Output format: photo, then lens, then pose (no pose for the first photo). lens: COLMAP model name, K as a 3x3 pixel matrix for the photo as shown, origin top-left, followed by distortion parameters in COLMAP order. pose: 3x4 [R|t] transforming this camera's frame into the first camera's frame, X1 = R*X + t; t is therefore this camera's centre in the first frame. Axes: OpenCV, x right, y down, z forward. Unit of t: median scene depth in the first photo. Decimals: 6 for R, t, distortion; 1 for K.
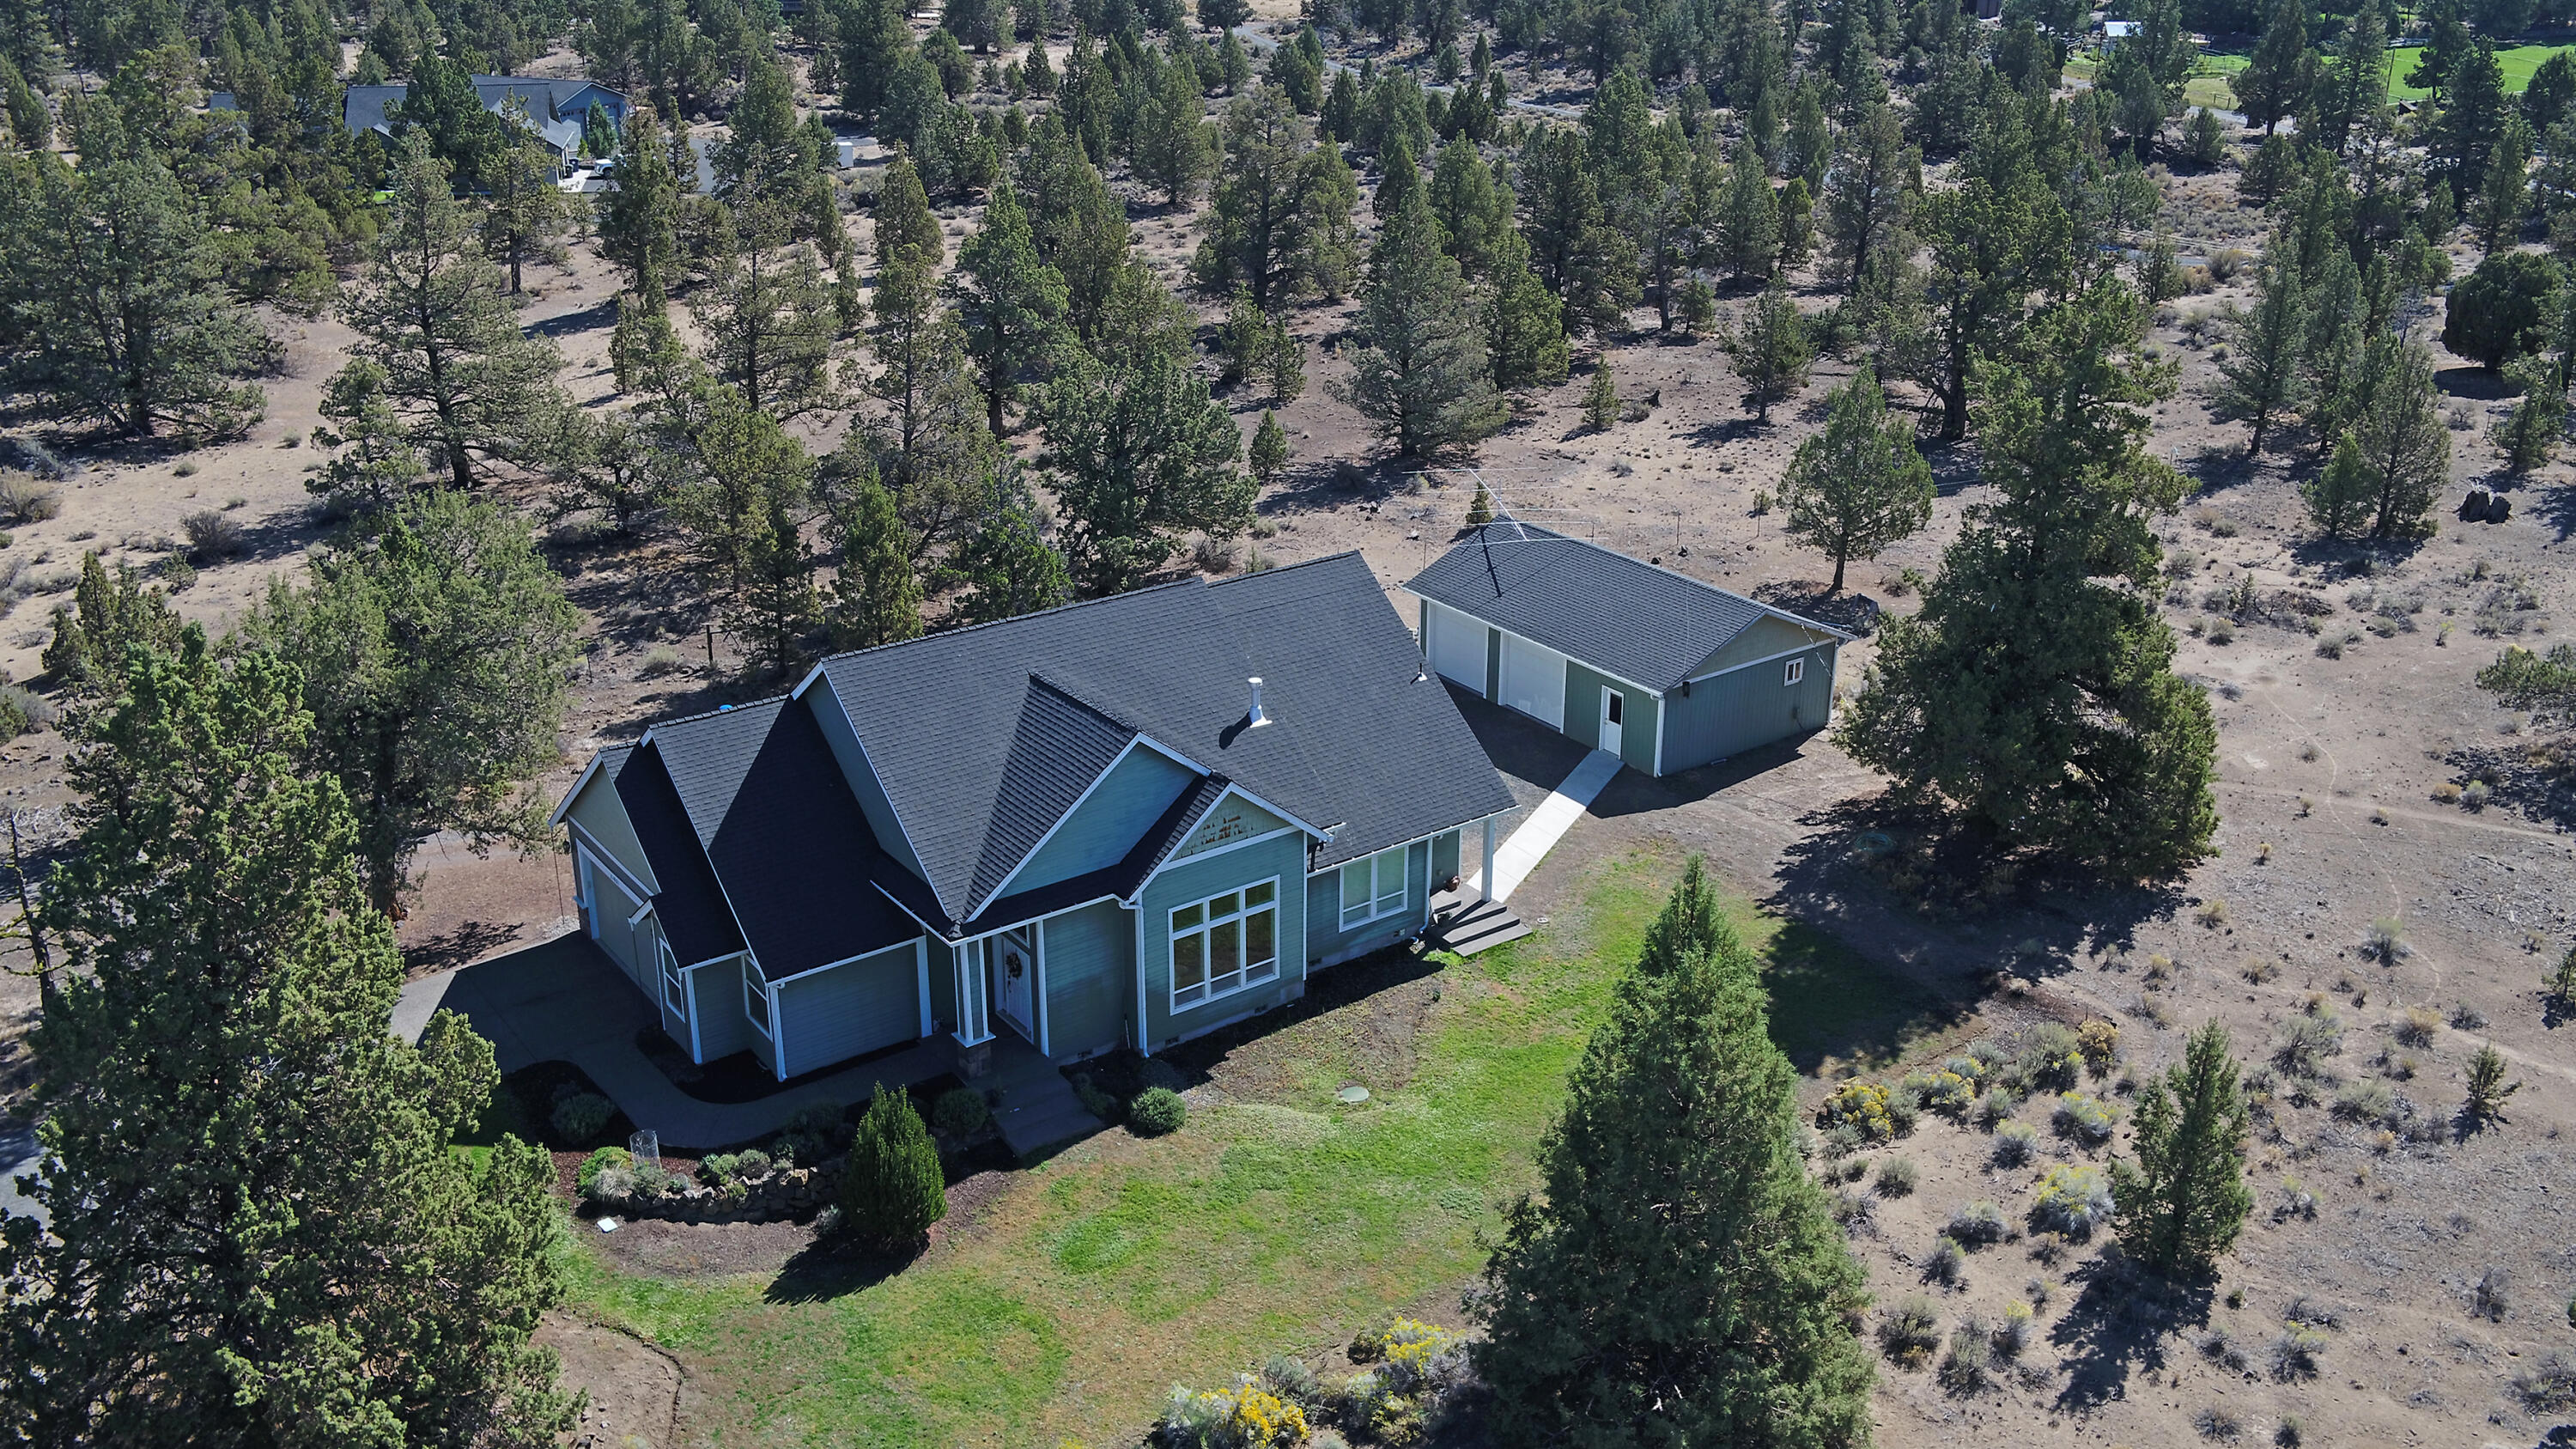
lens RADIAL K [[2209.9, 0, 1288.0], [0, 2209.9, 724.5], [0, 0, 1]] dist [0.002829, -0.014130]
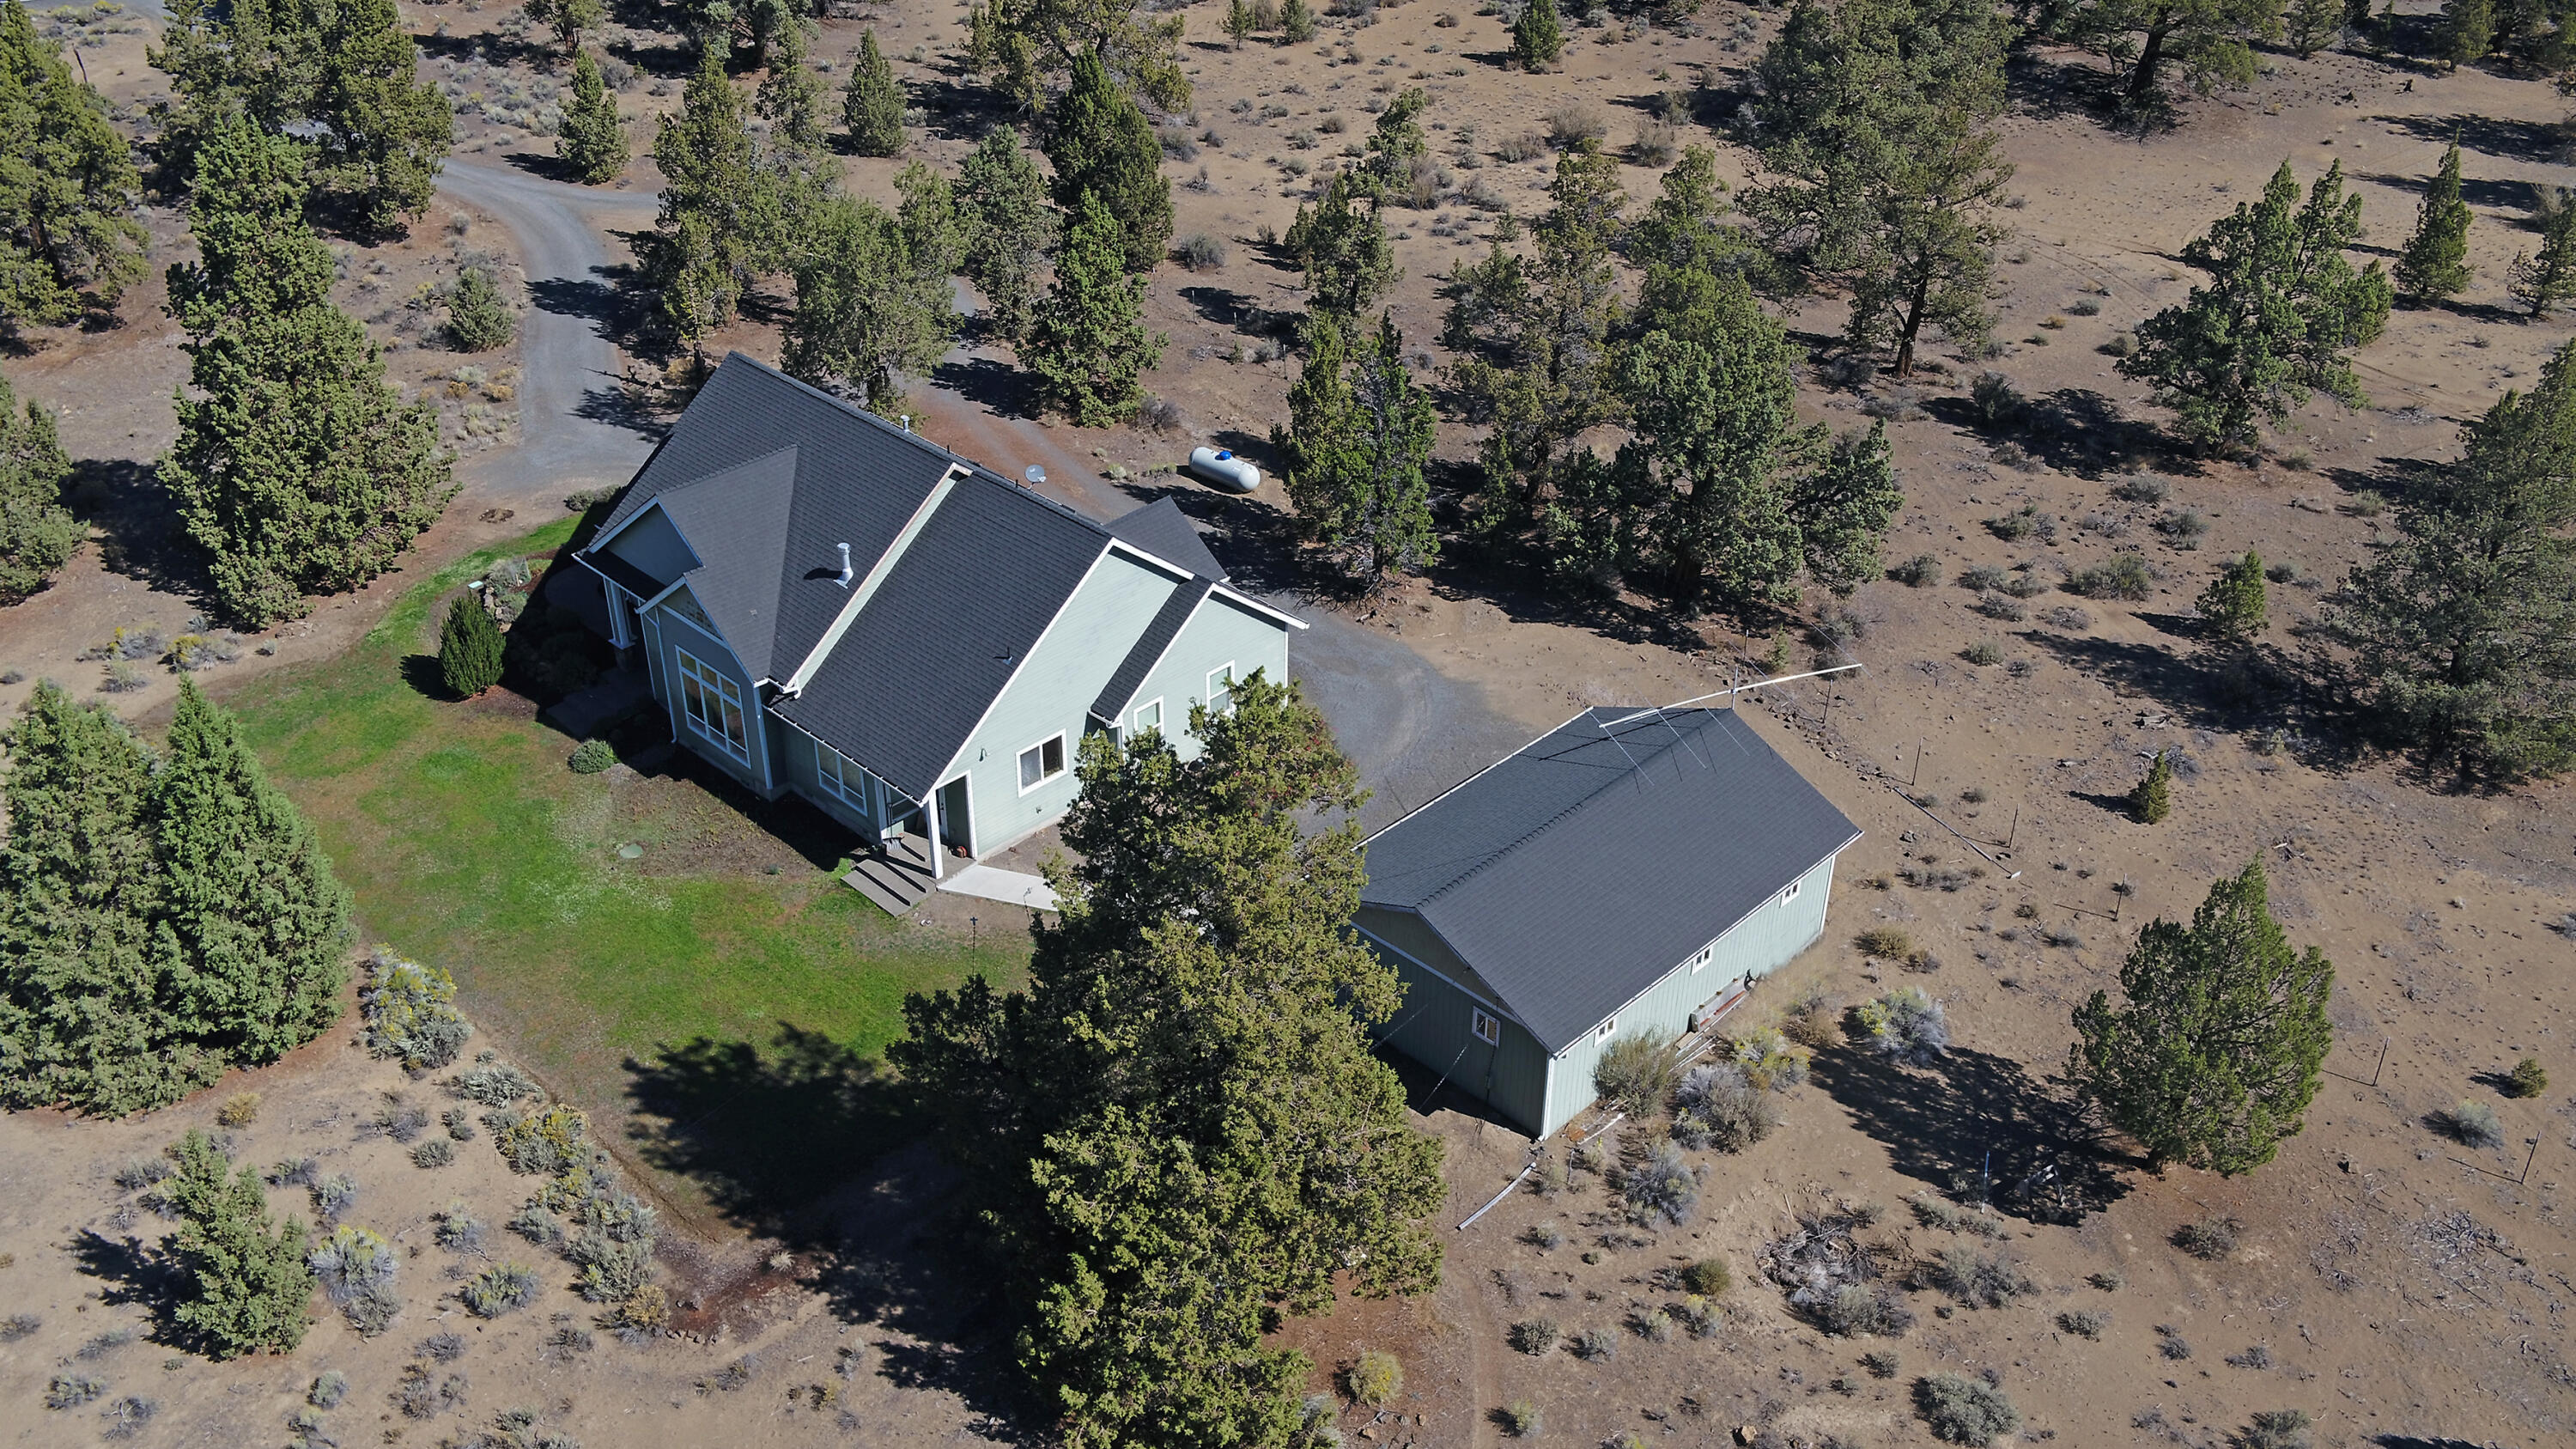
lens RADIAL K [[2209.9, 0, 1288.0], [0, 2209.9, 724.5], [0, 0, 1]] dist [0.002829, -0.014130]
pose [[0.168416, 0.517917, -0.838688, 1.070378], [-0.374638, 0.820626, 0.431532, -0.544796], [0.911747, 0.241527, 0.332238, 0.924086]]
